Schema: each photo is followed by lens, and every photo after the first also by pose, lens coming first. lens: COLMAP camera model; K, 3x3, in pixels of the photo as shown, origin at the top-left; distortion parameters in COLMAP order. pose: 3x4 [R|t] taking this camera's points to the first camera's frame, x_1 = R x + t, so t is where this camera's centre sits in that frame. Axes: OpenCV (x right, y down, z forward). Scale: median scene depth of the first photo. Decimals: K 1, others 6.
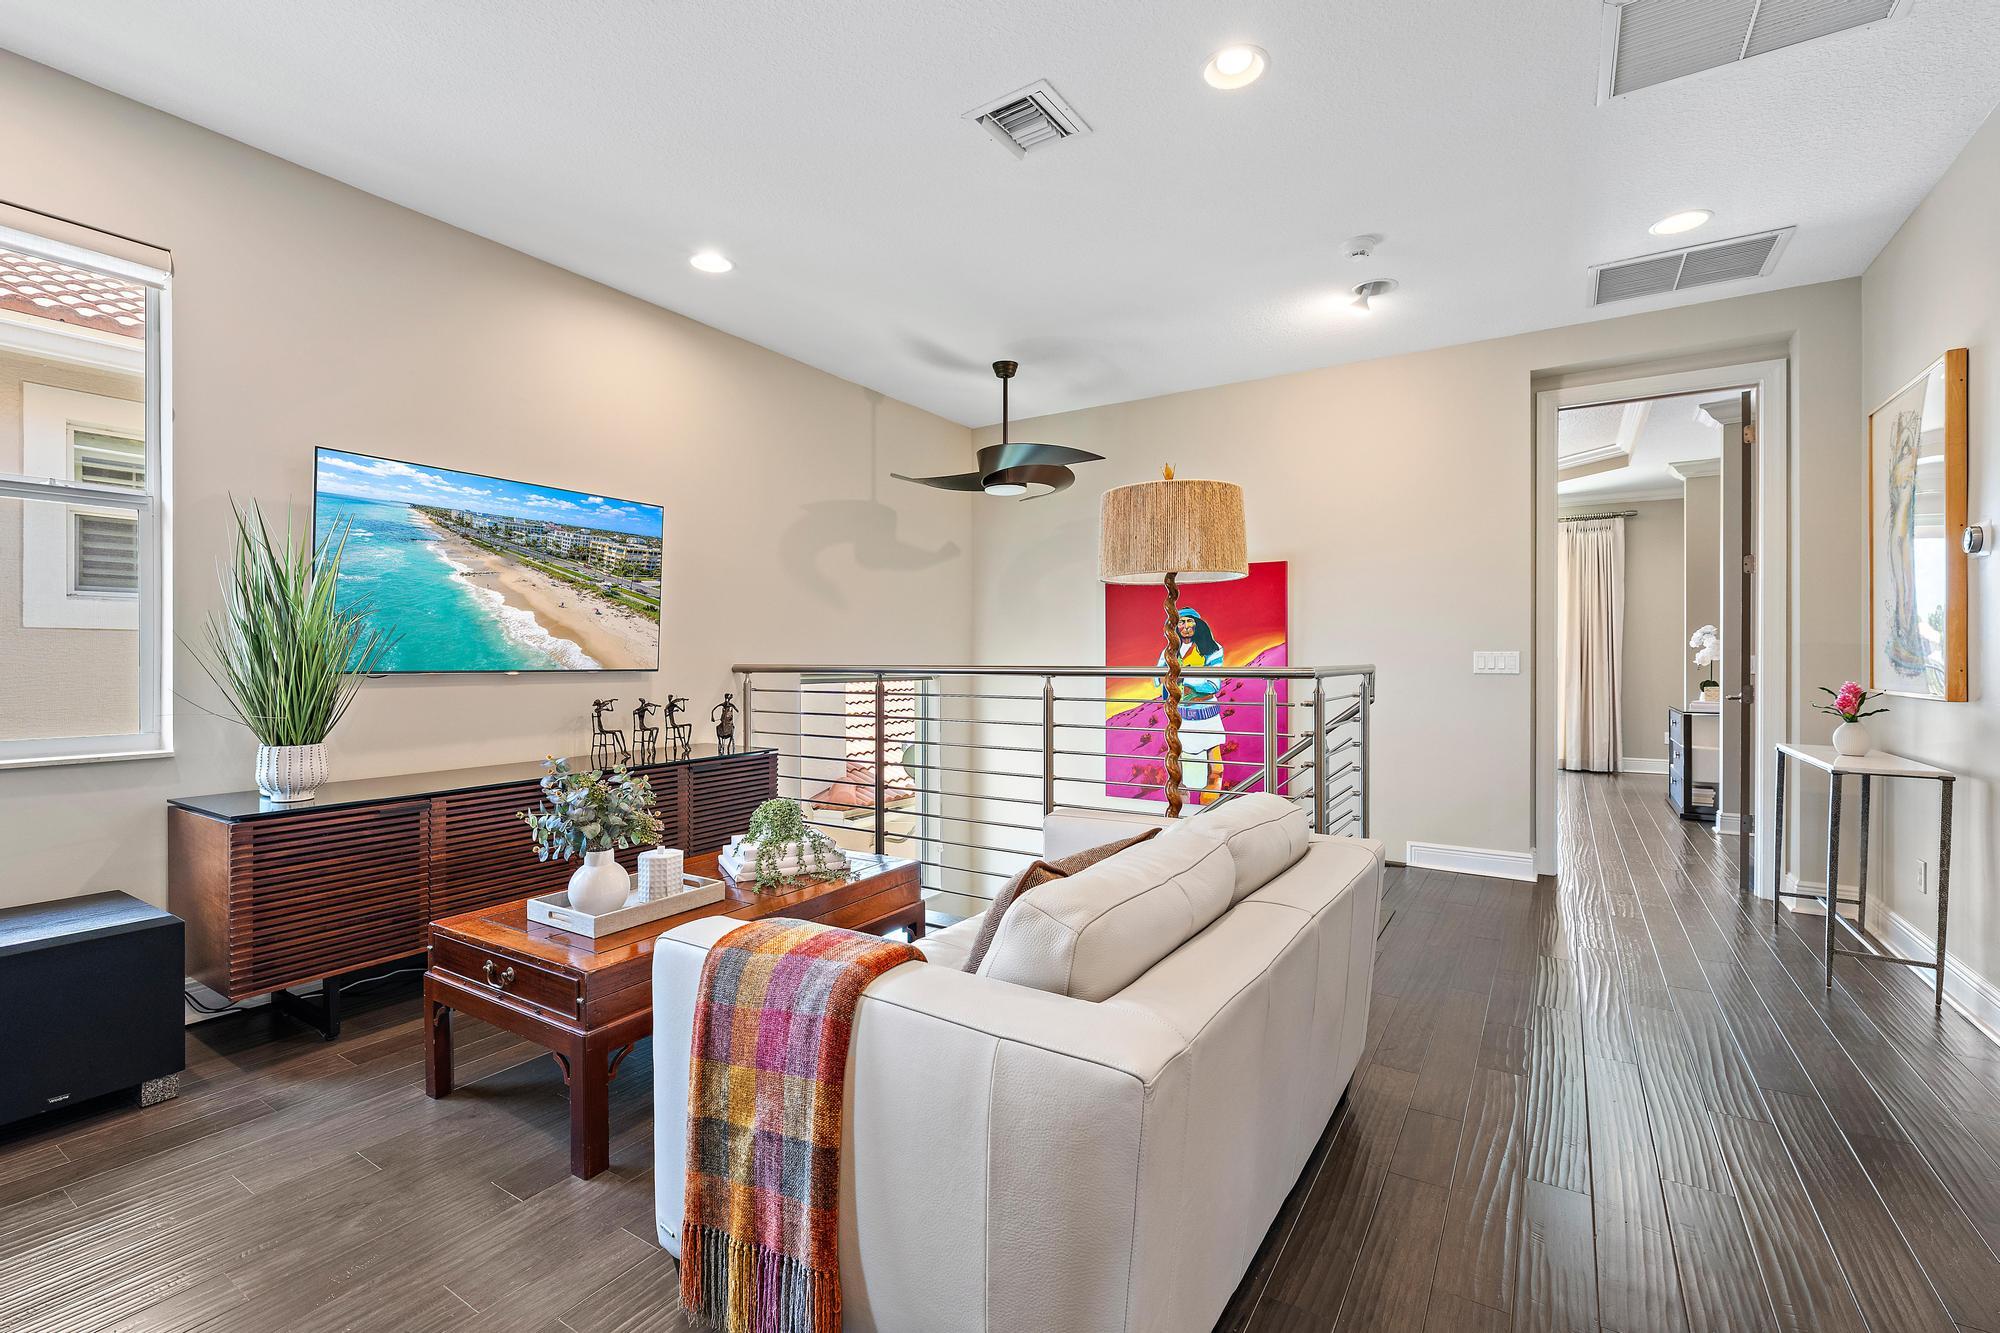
lens RADIAL K [[887.8, 0, 1000.0], [0, 887.8, 666.5], [0, 0, 1]] dist [-0.000113, -0.000159]
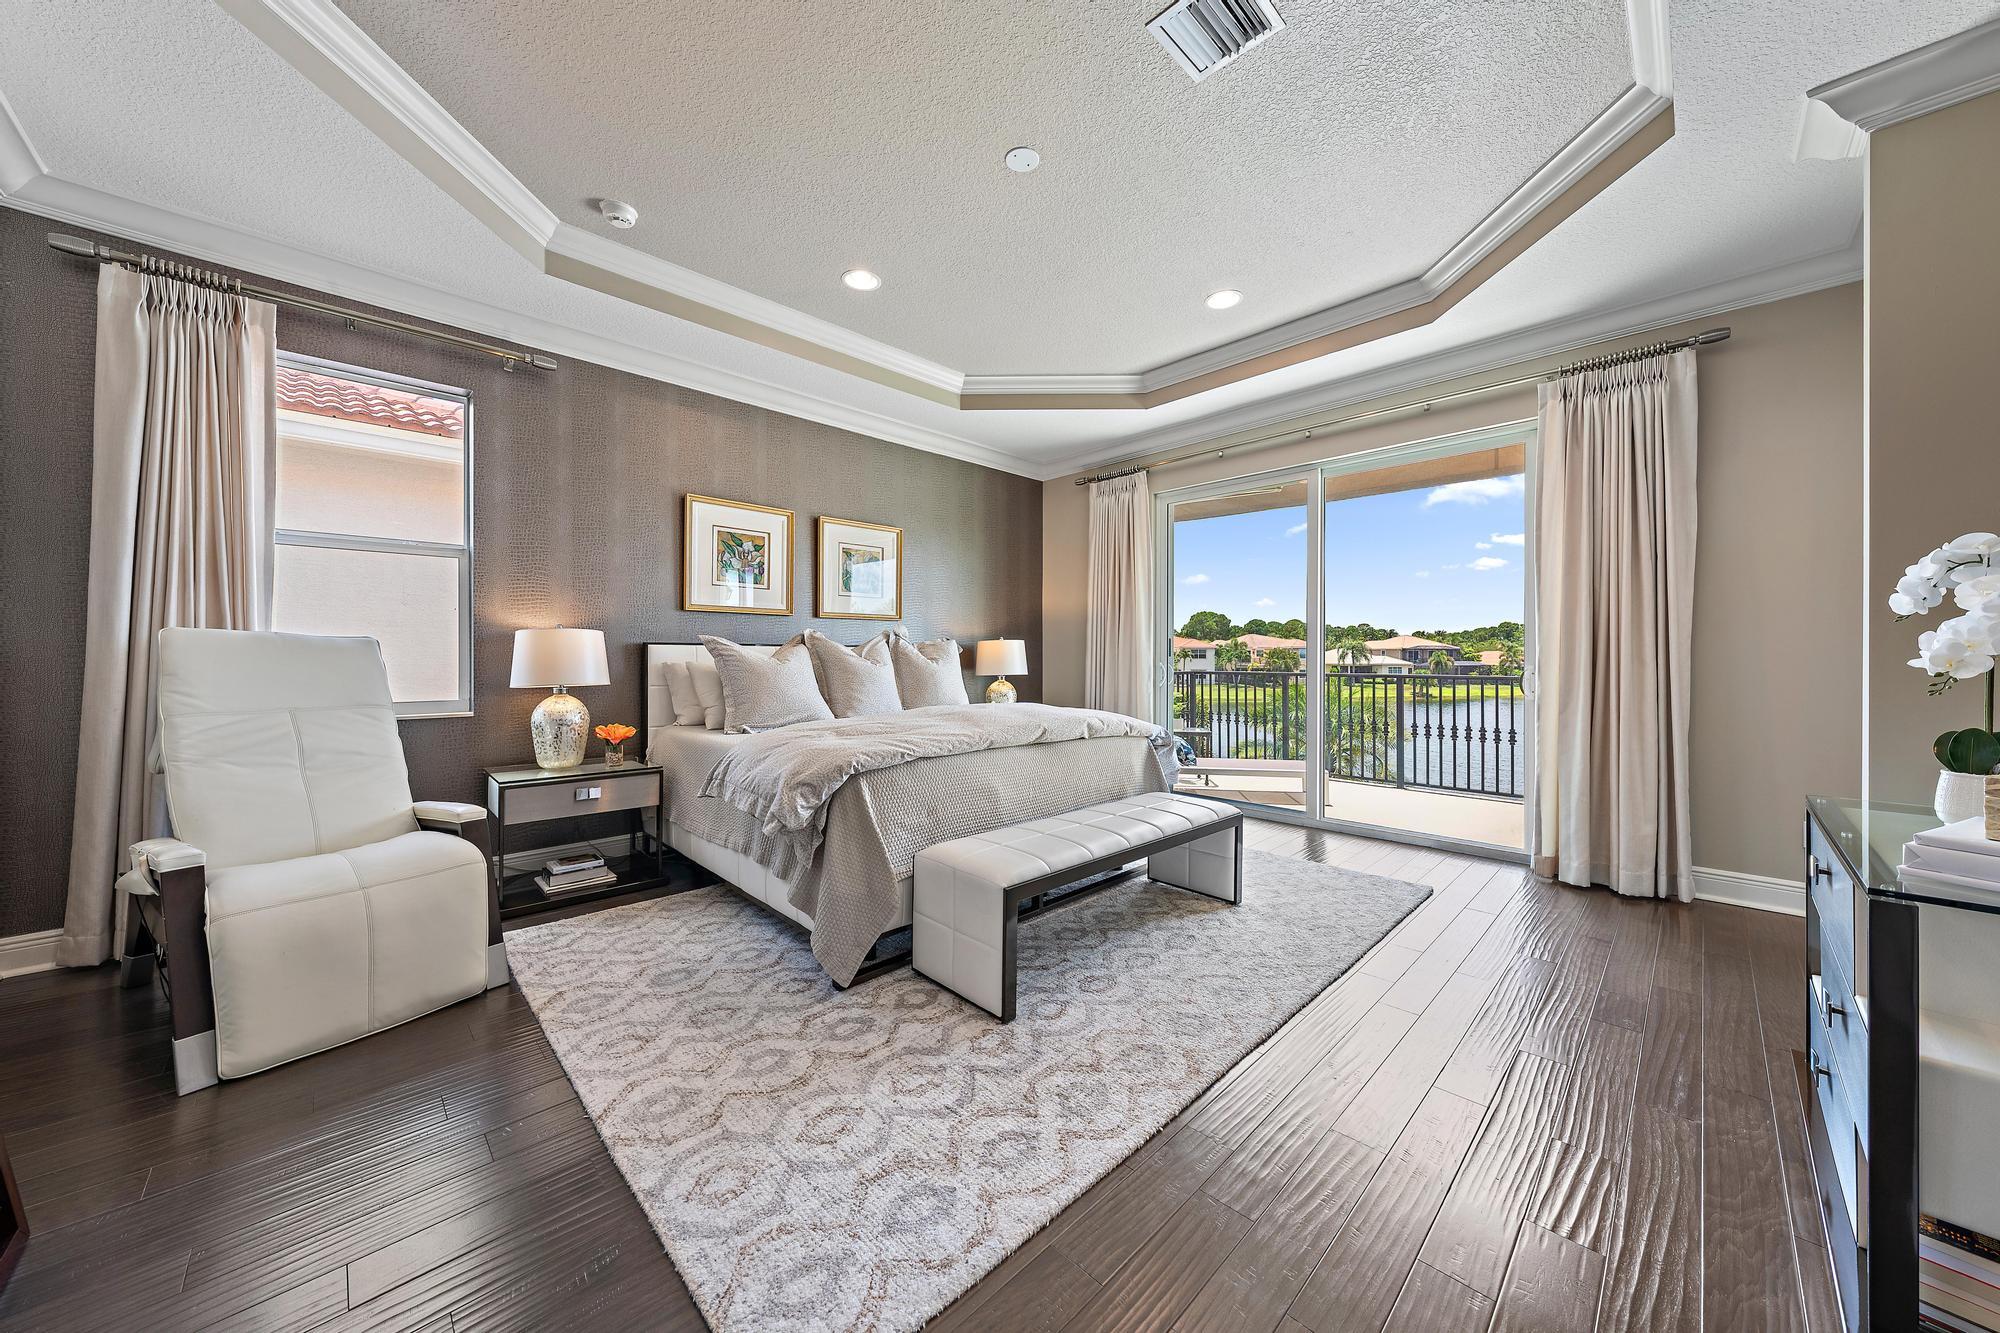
lens RADIAL K [[707.4, 0, 1000.0], [0, 707.4, 666.5], [0, 0, 1]] dist [-0.000238, -0.000040]
pose [[0.976611, -0.000058, -0.215014, 0.430332], [0.000911, 0.999992, 0.003871, -0.004394], [0.215013, -0.003976, 0.976603, 0.564748]]
